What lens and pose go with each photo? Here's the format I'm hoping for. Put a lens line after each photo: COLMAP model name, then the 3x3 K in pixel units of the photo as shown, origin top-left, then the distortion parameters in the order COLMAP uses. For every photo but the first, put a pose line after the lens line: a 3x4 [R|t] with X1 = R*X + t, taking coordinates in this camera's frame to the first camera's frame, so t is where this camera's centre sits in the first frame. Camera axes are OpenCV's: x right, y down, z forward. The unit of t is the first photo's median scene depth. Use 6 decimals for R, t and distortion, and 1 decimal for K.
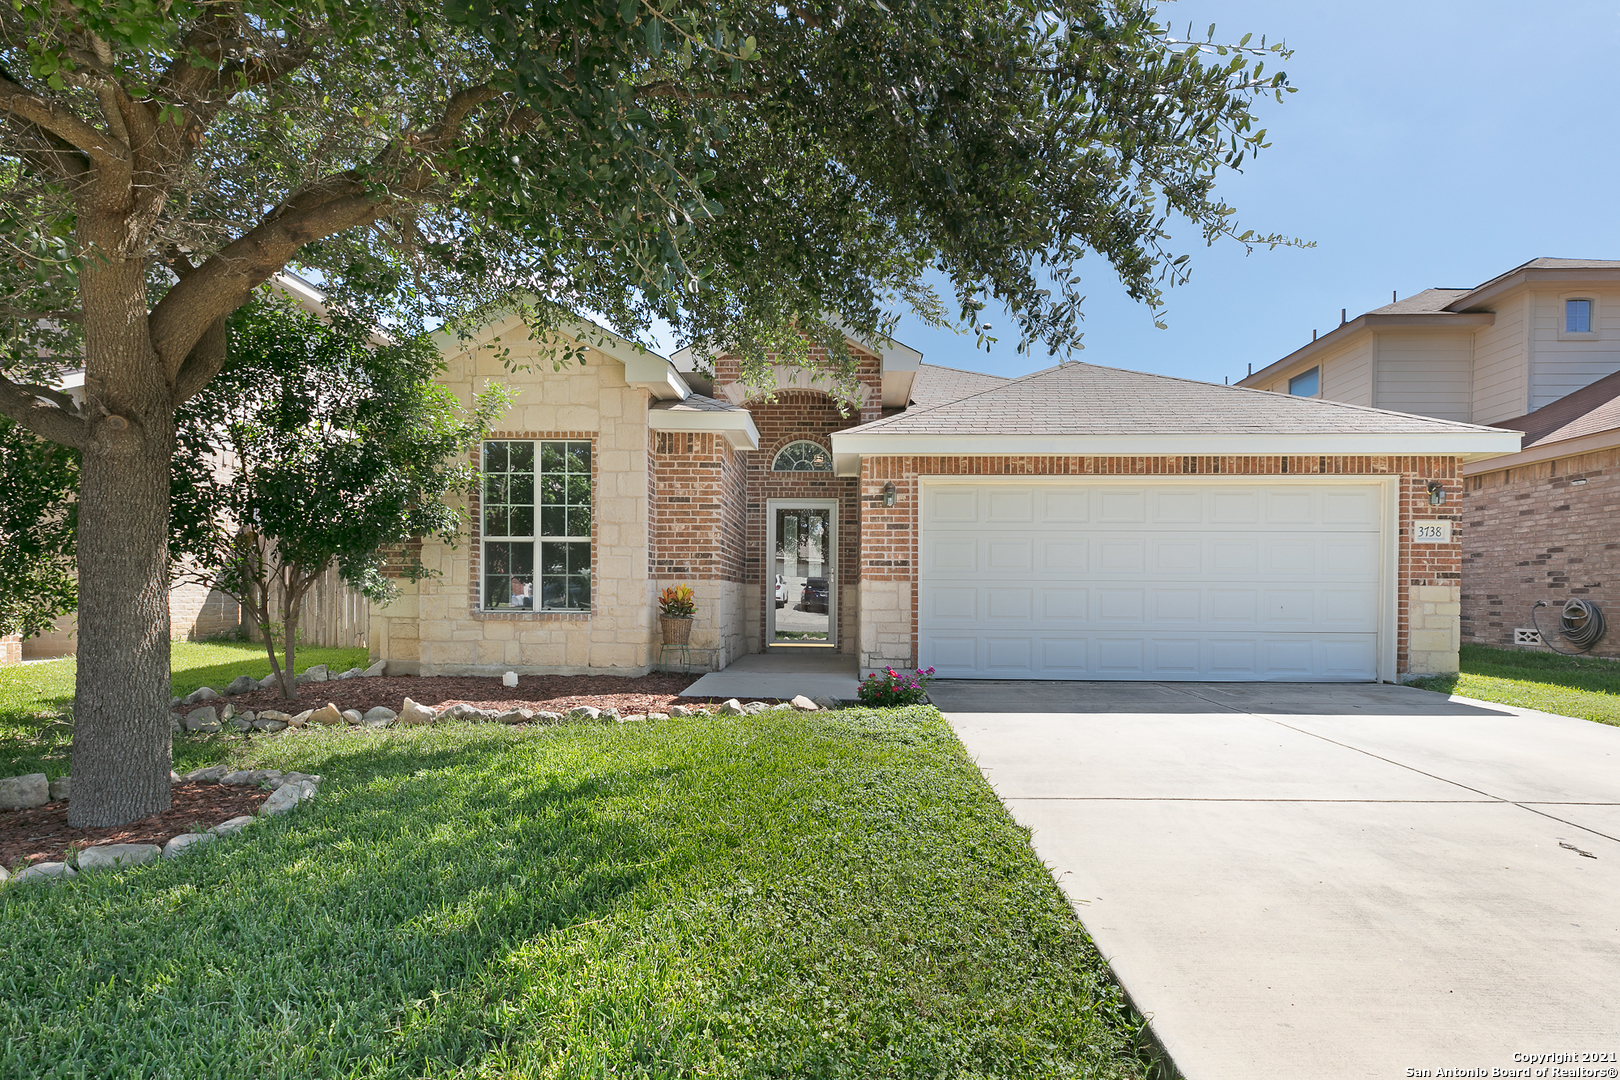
lens RADIAL K [[758.3, 0, 792.0], [0, 758.3, 602.6], [0, 0, 1]] dist [0.008123, -0.002881]
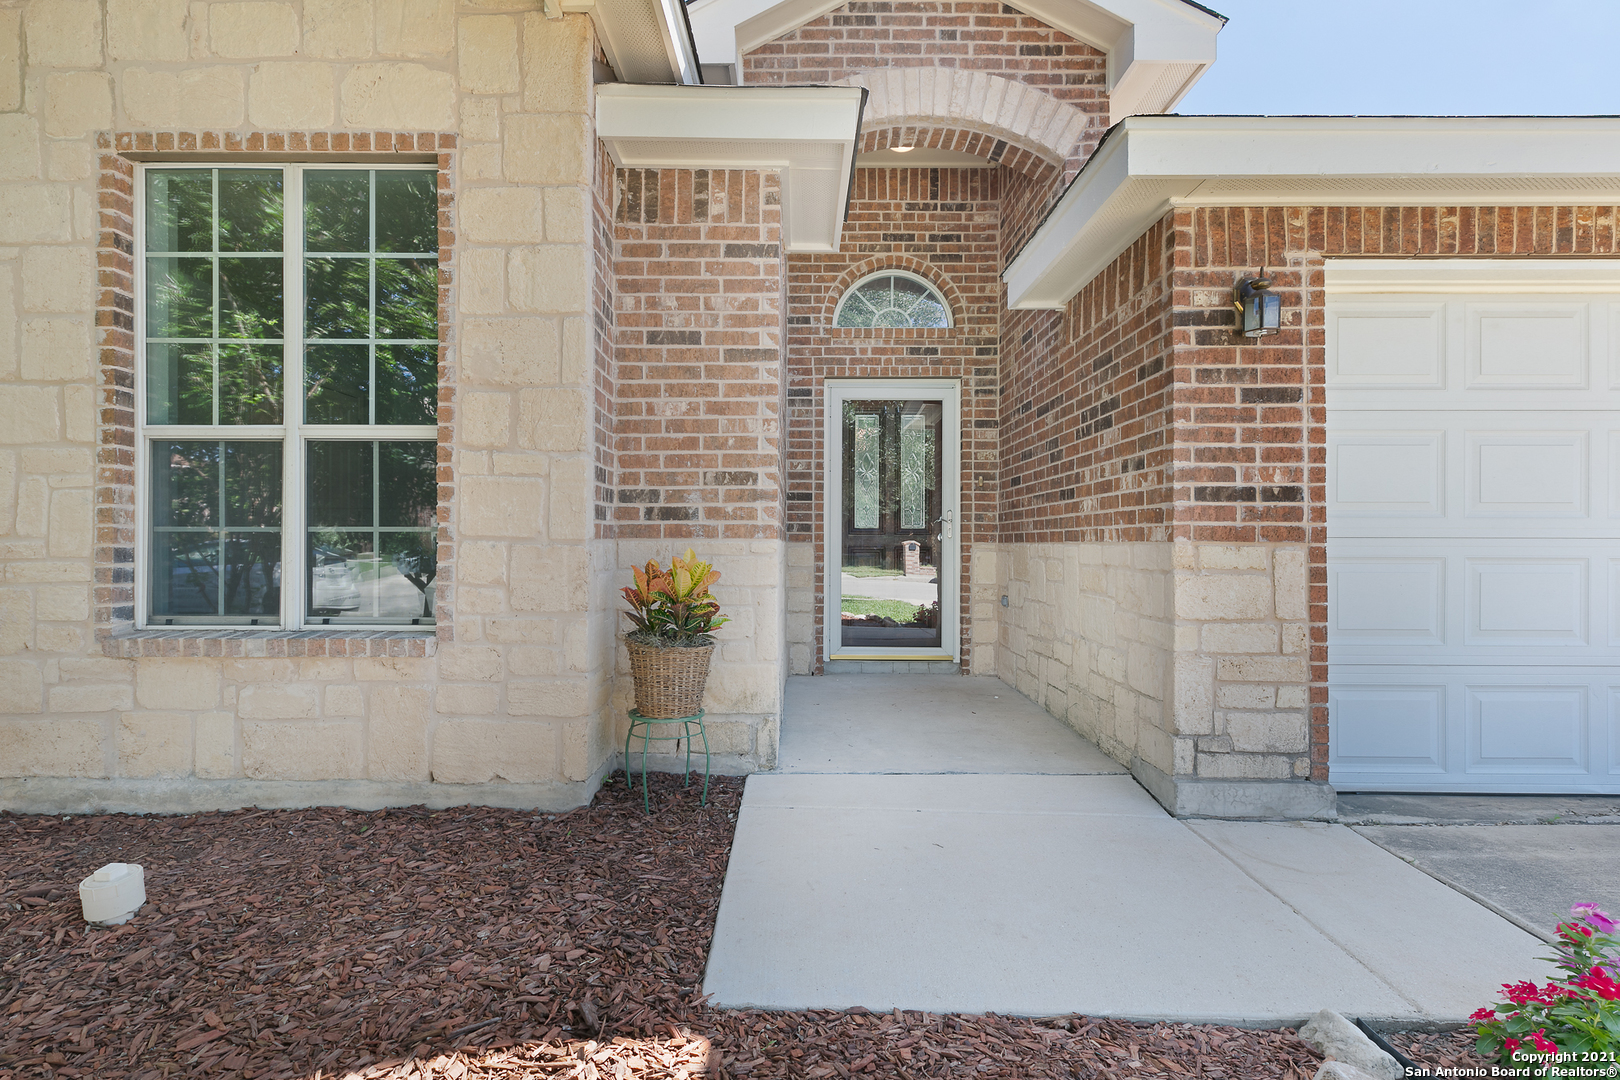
lens RADIAL K [[758.3, 0, 766.8], [0, 758.3, 540.3], [0, 0, 1]] dist [0.008123, -0.002881]
pose [[0.999683, -0.003568, 0.024940, -0.116110], [0.003874, 0.999918, -0.012232, -0.025759], [-0.024894, 0.012324, 0.999614, 0.635031]]
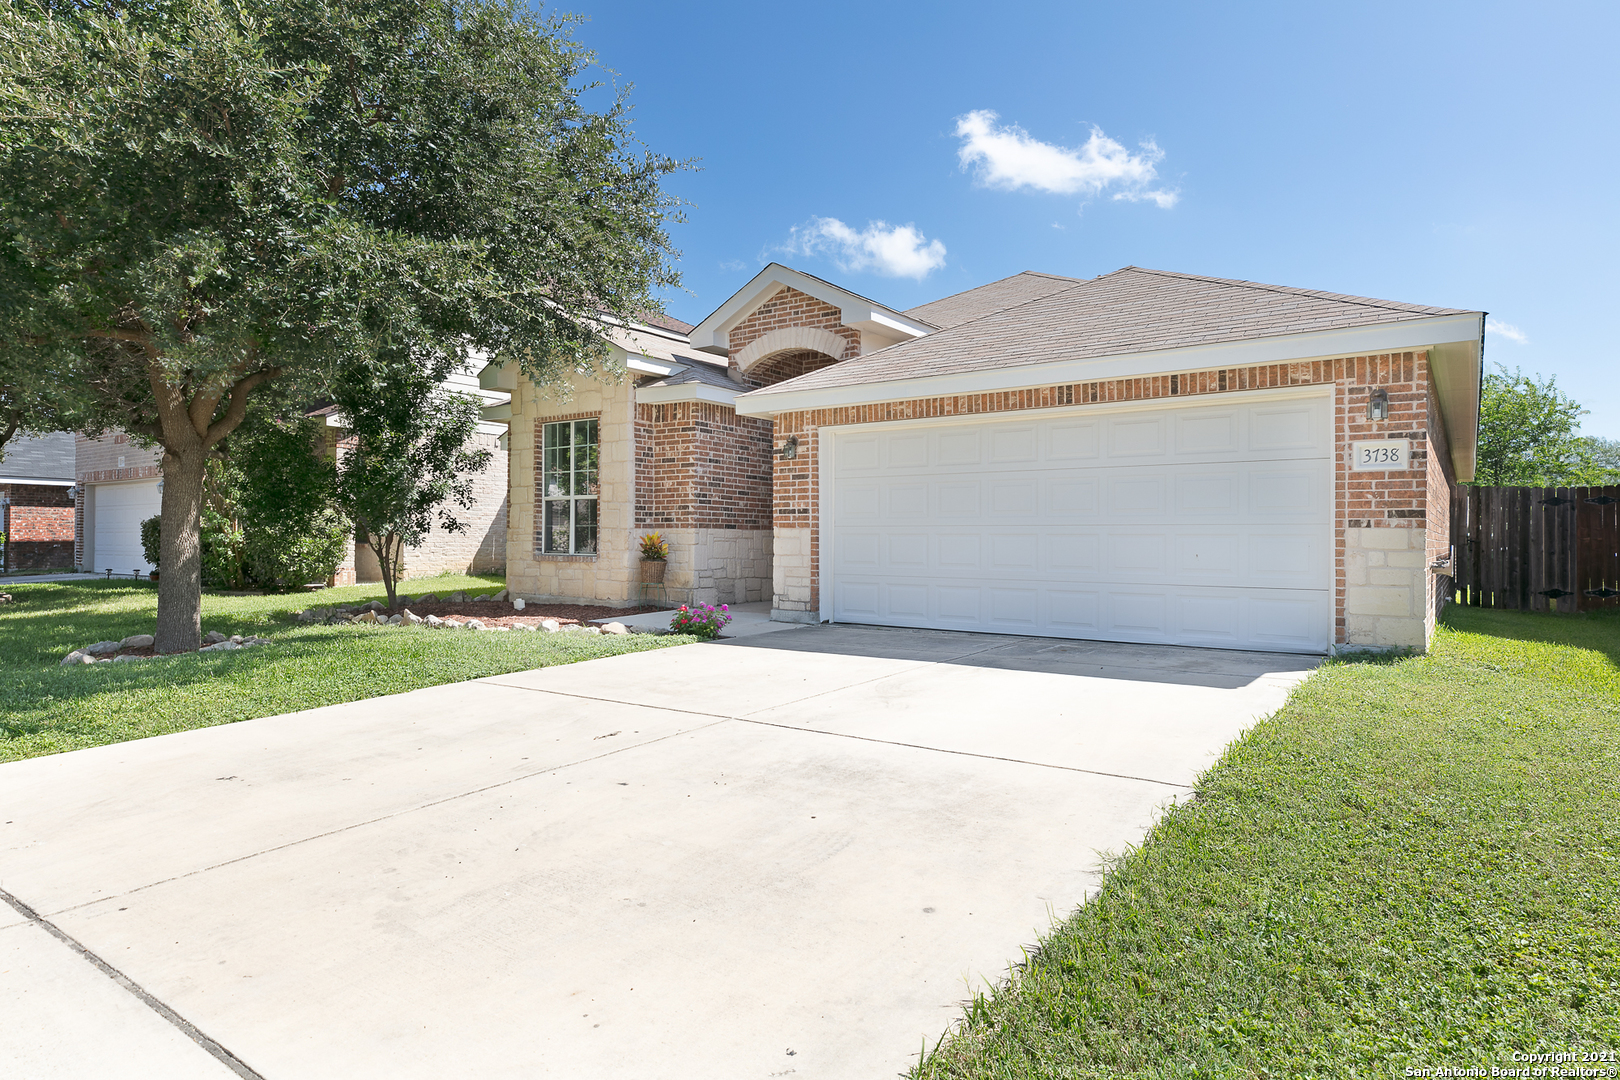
lens RADIAL K [[888.5, 0, 812.9], [0, 888.5, 536.4], [0, 0, 1]] dist [0.015693, -0.000287]
pose [[0.839353, -0.003932, -0.543572, 0.830603], [-0.006421, 0.999832, -0.017148, 0.004720], [0.543548, 0.017883, 0.839188, -0.034577]]
